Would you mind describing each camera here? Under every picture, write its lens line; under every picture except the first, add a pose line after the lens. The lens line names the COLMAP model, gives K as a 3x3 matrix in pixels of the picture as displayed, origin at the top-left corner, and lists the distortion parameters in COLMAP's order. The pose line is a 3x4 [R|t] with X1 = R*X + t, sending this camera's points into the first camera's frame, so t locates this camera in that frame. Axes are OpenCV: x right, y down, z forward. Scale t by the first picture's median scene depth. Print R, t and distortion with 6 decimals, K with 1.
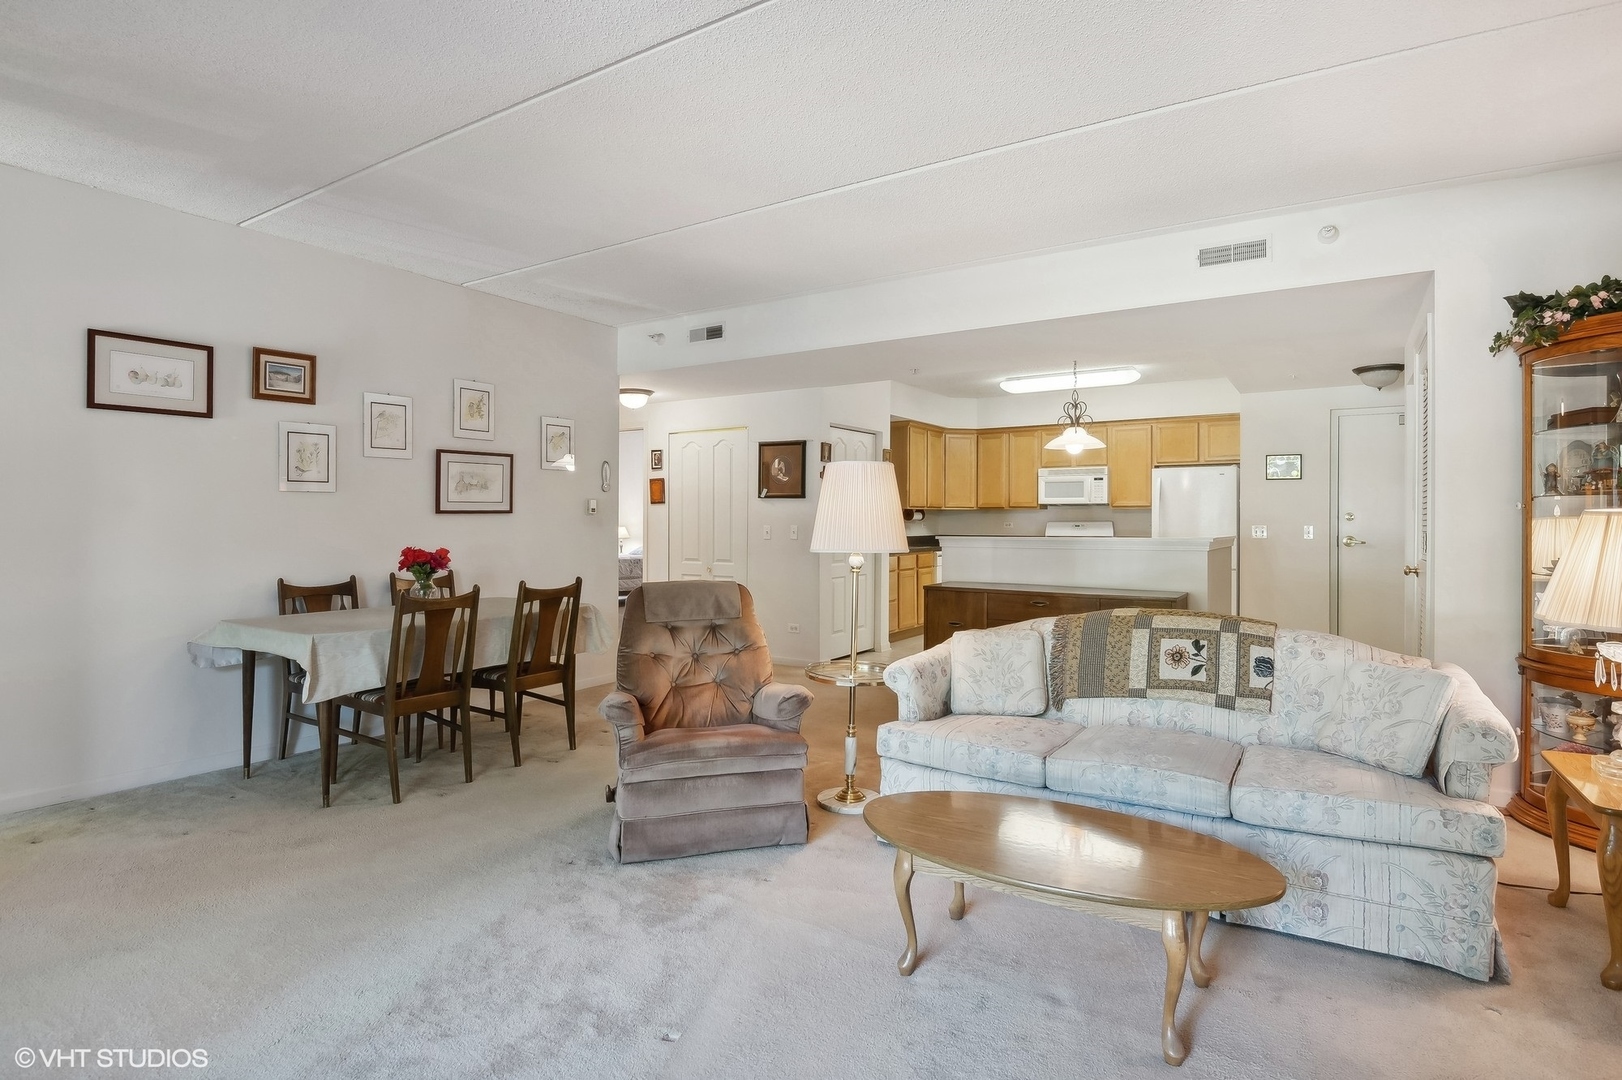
lens RADIAL K [[809.9, 0, 815.4], [0, 809.9, 515.3], [0, 0, 1]] dist [0.001055, -0.020253]
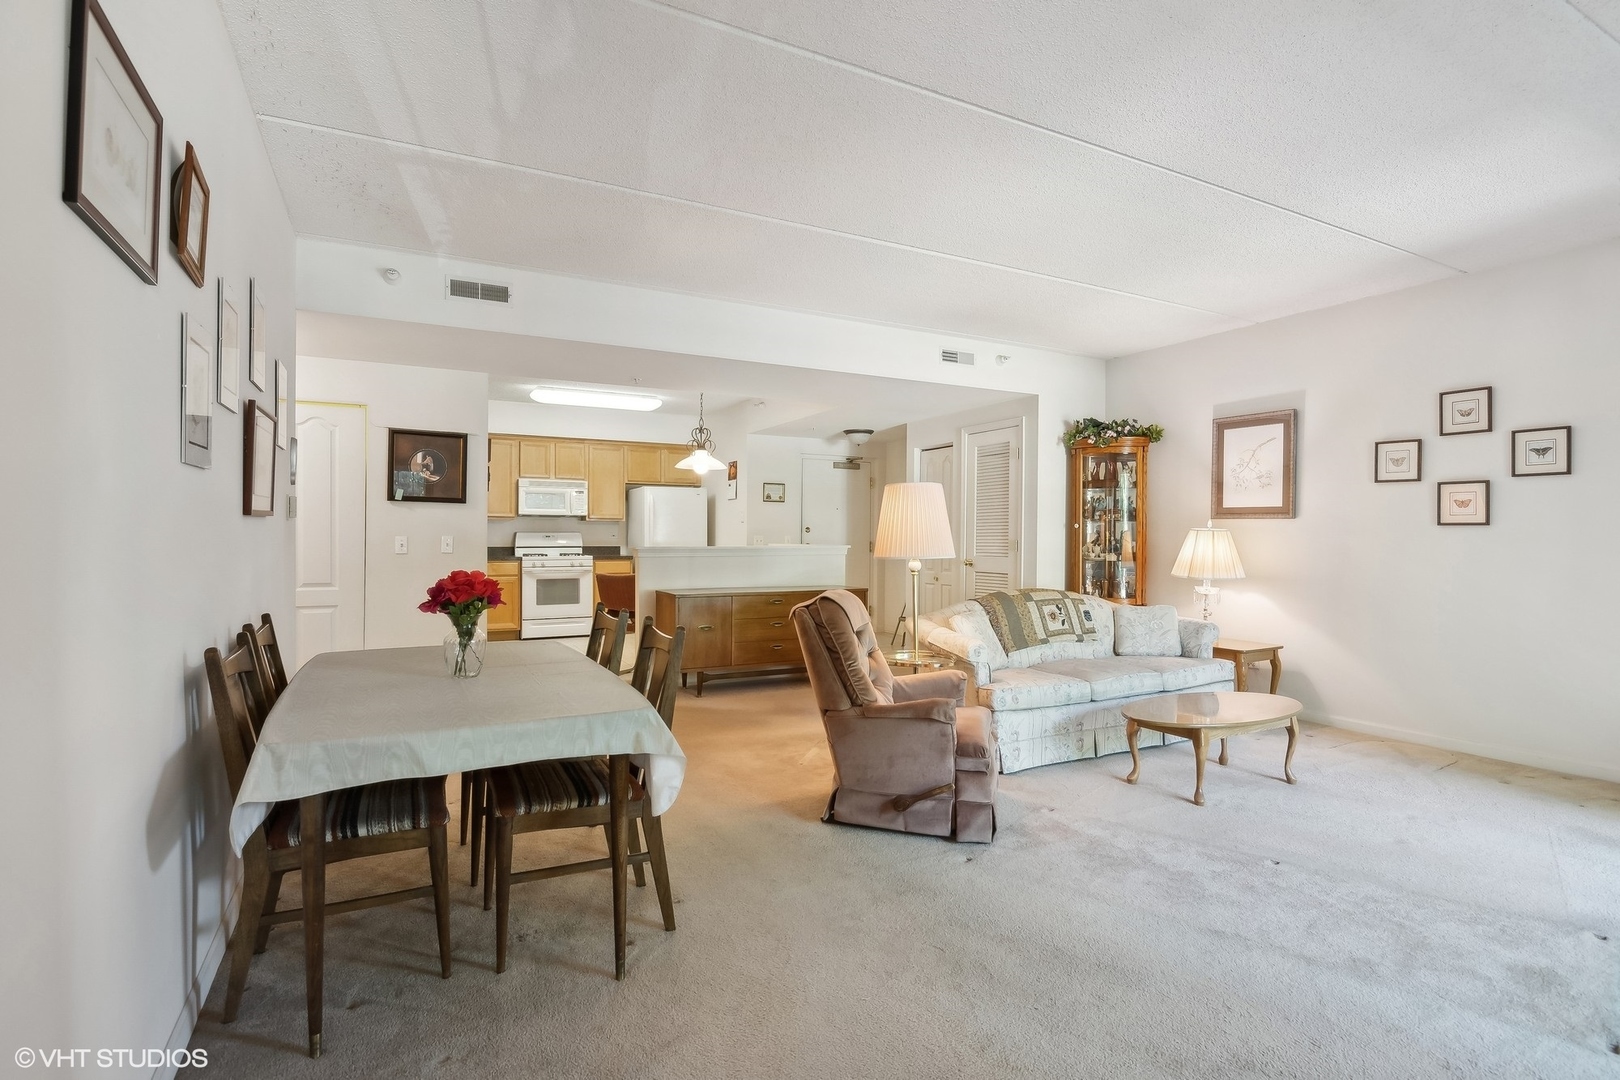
lens RADIAL K [[799.3, 0, 818.5], [0, 799.3, 533.6], [0, 0, 1]] dist [-0.001661, -0.013069]
pose [[0.496878, 0.003038, 0.867815, -0.576645], [-0.010703, 0.999939, 0.002628, 0.004328], [-0.867754, -0.010594, 0.496880, 0.295284]]
